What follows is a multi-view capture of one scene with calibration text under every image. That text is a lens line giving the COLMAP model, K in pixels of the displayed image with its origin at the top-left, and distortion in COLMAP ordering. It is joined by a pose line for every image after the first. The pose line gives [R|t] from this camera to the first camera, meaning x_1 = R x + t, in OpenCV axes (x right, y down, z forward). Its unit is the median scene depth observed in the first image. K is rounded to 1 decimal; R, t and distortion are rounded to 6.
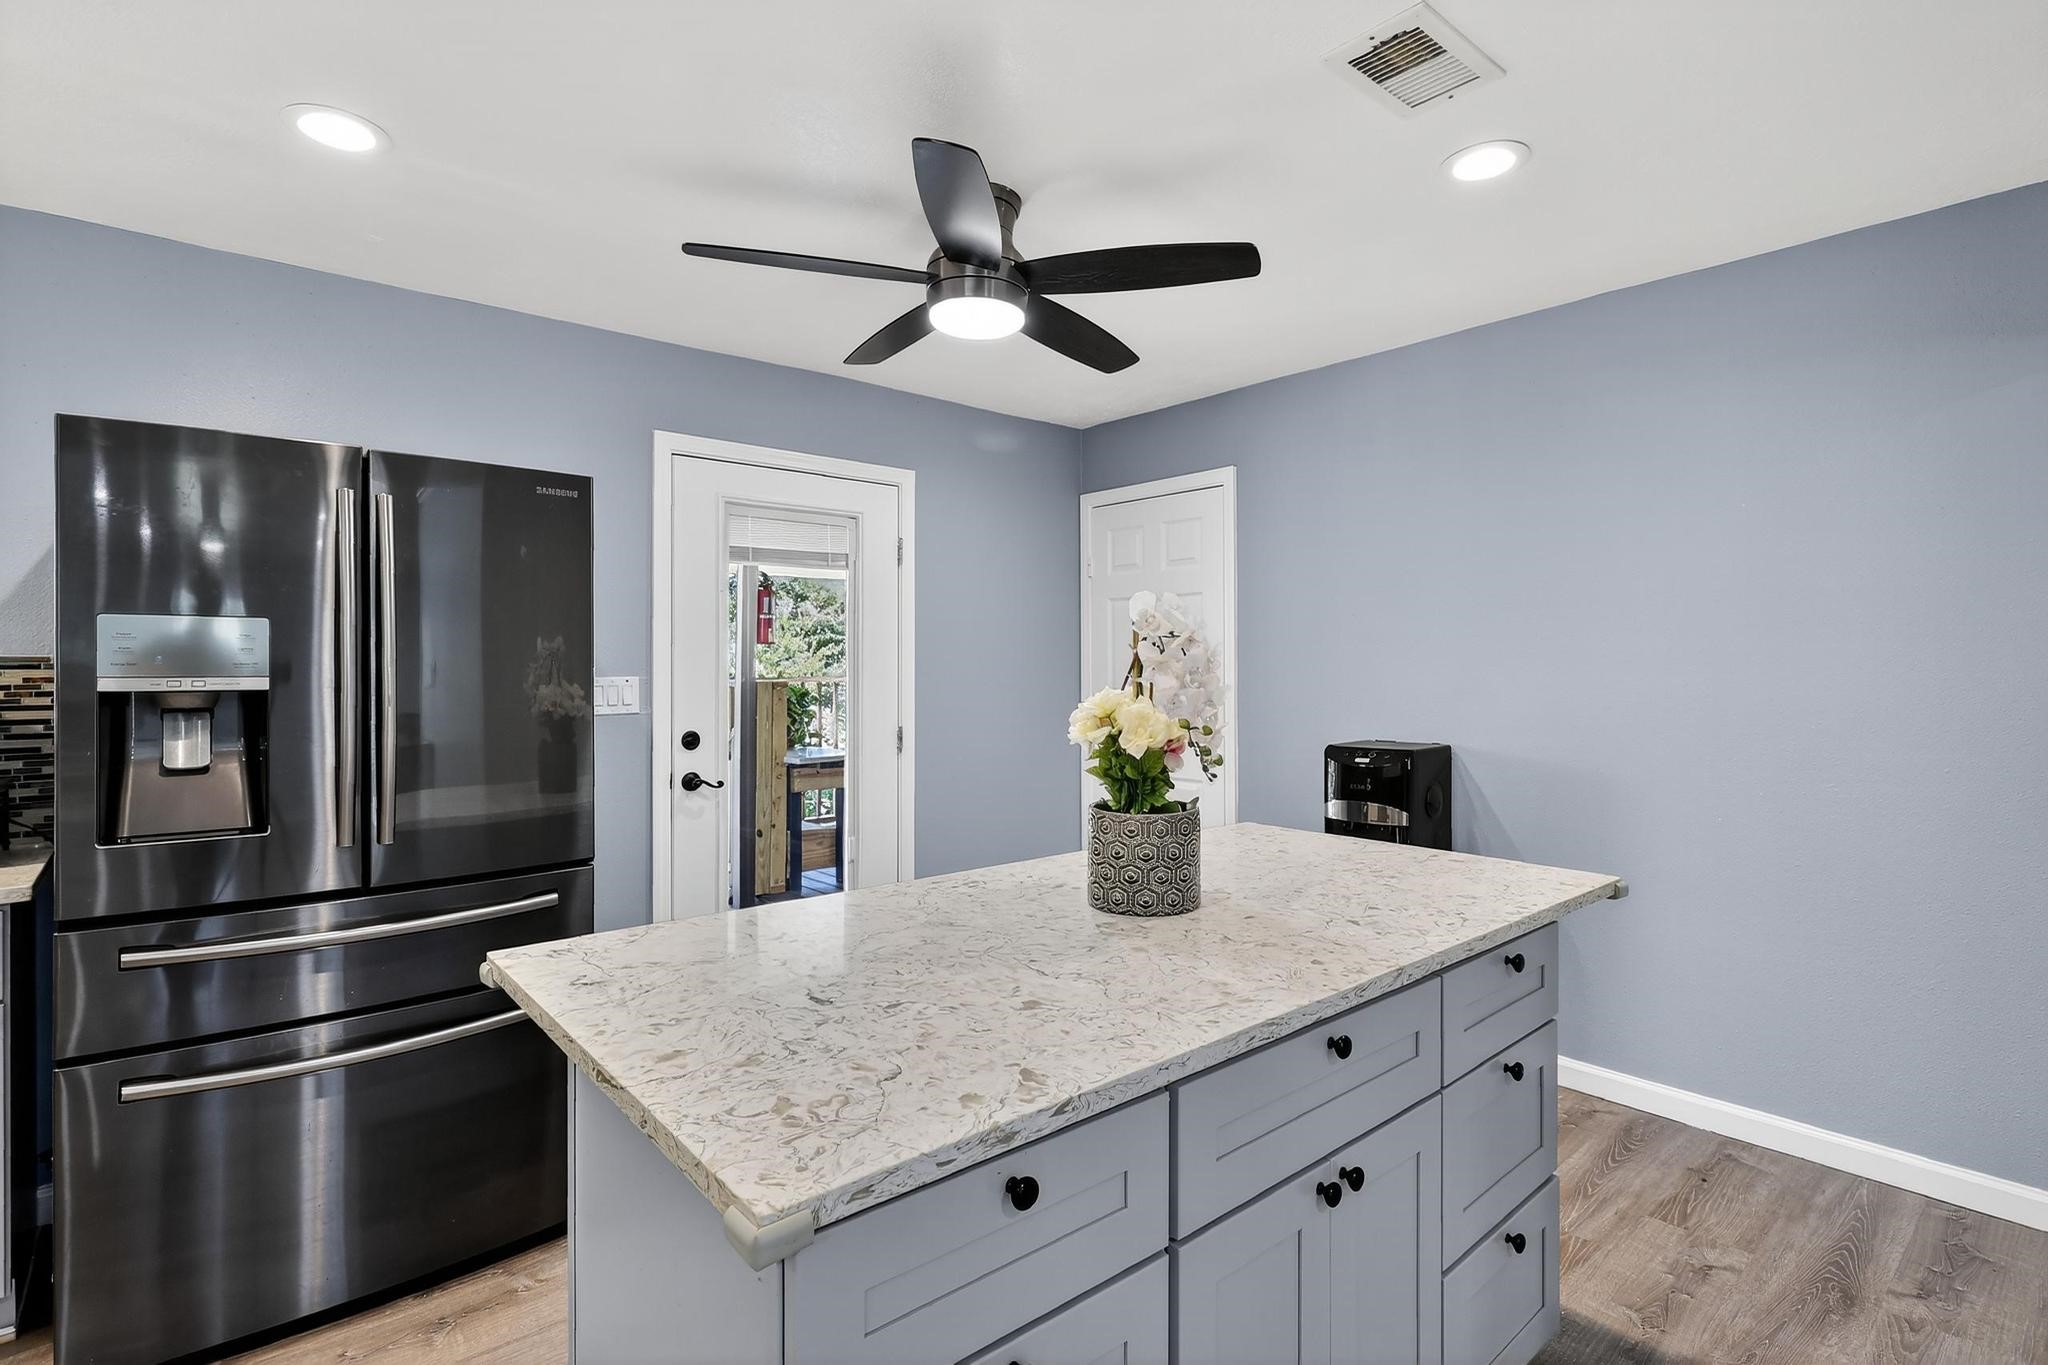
lens RADIAL K [[961.2, 0, 1027.9], [0, 961.2, 684.3], [0, 0, 1]] dist [0.000294, -0.001335]
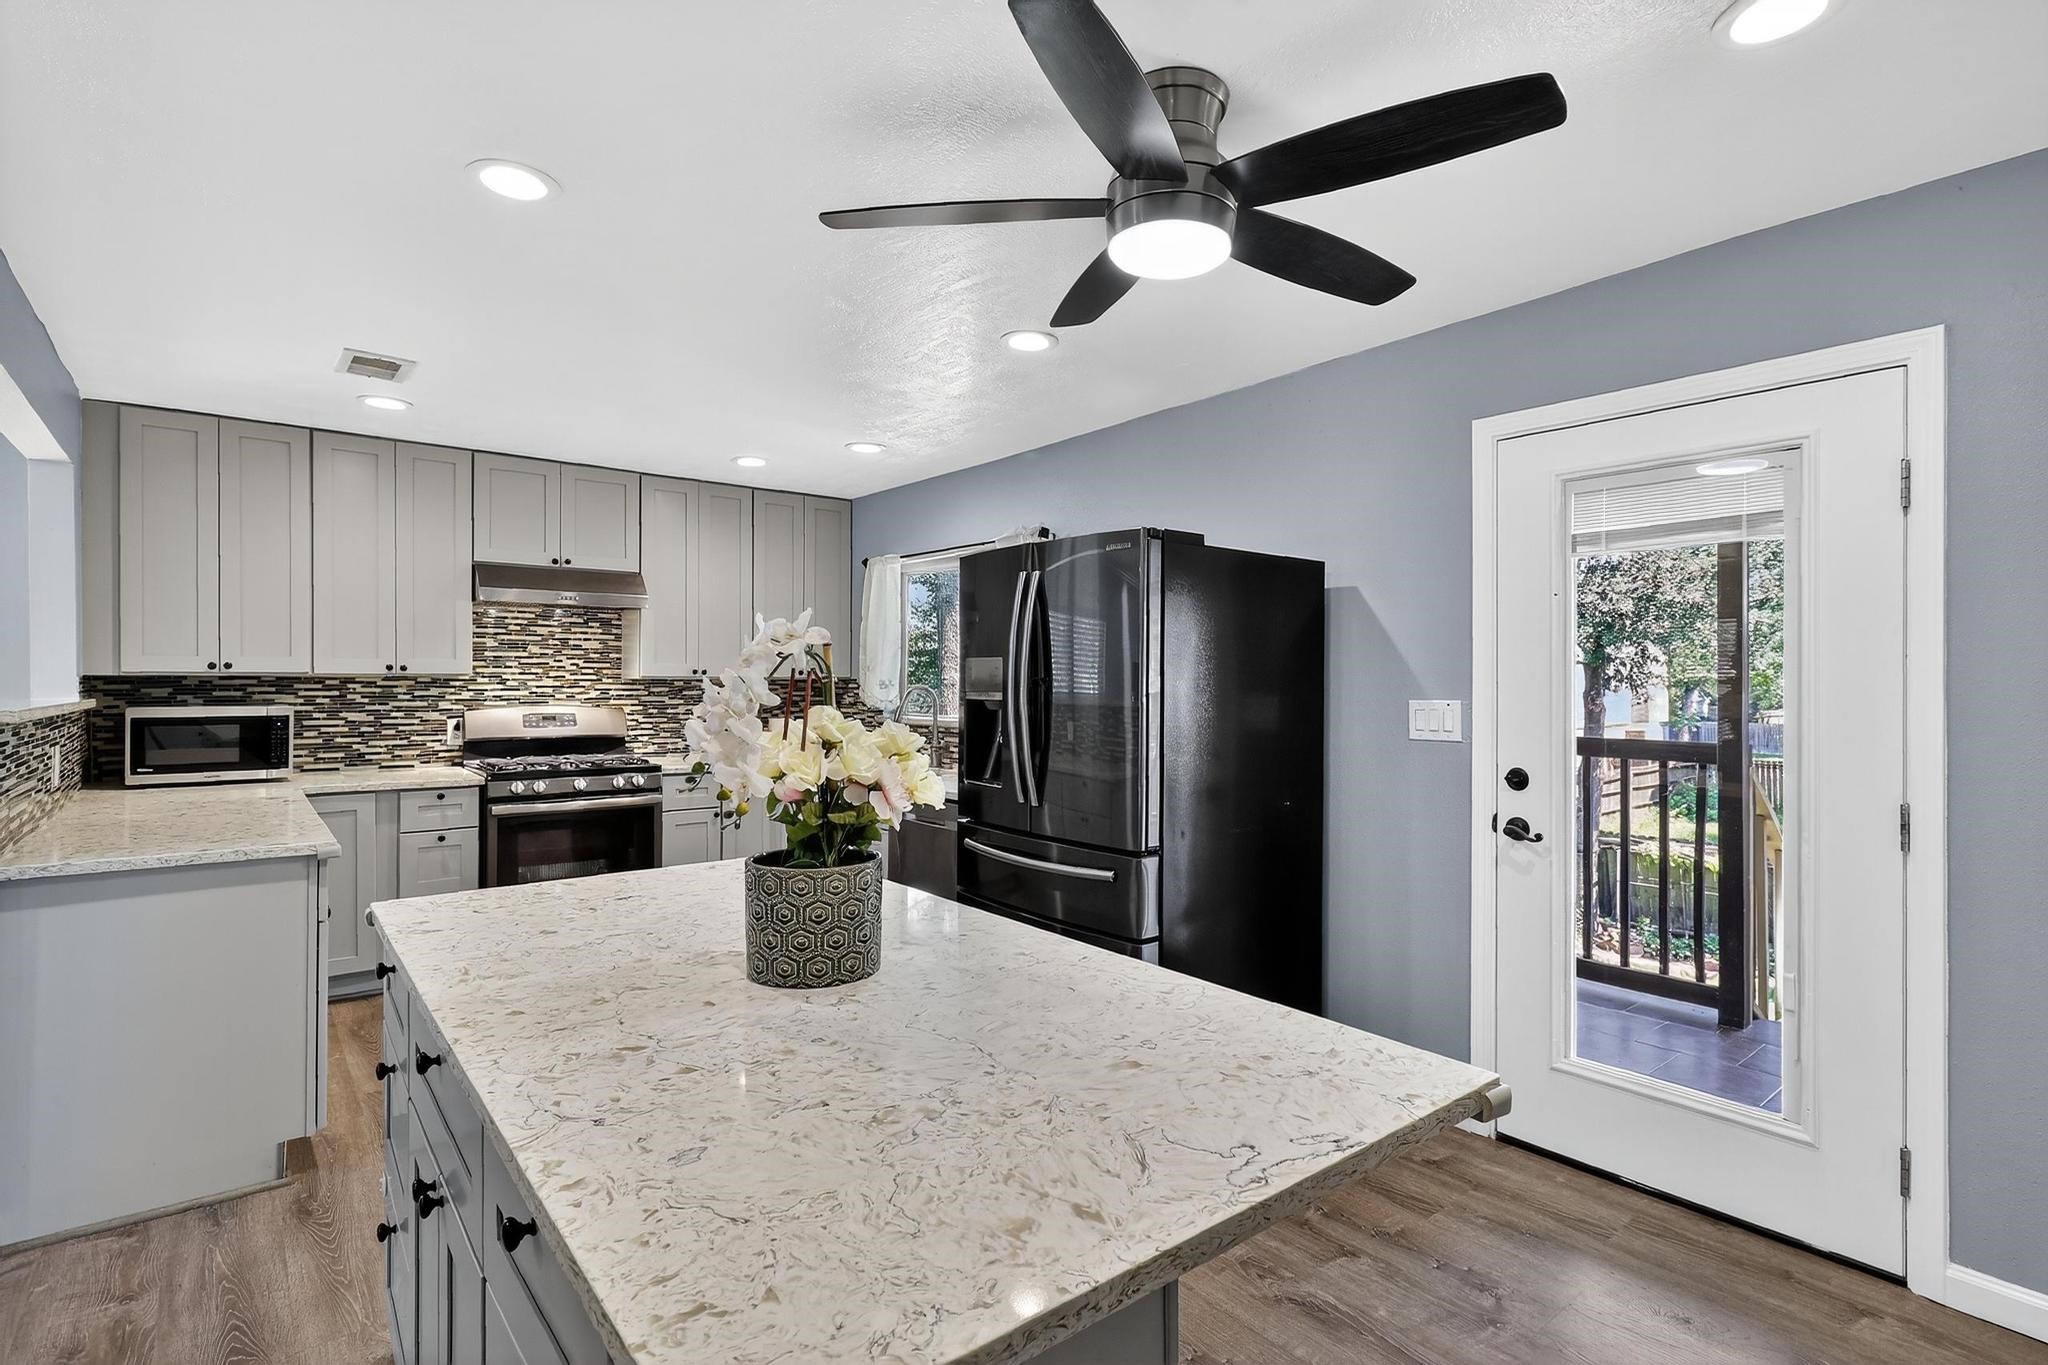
lens RADIAL K [[961.2, 0, 1029.5], [0, 961.2, 677.7], [0, 0, 1]] dist [0.000294, -0.001335]
pose [[-0.008894, -0.002558, -0.999957, 0.488248], [-0.022877, 0.999736, -0.002354, -0.017514], [0.999699, 0.022855, -0.008950, 0.595858]]
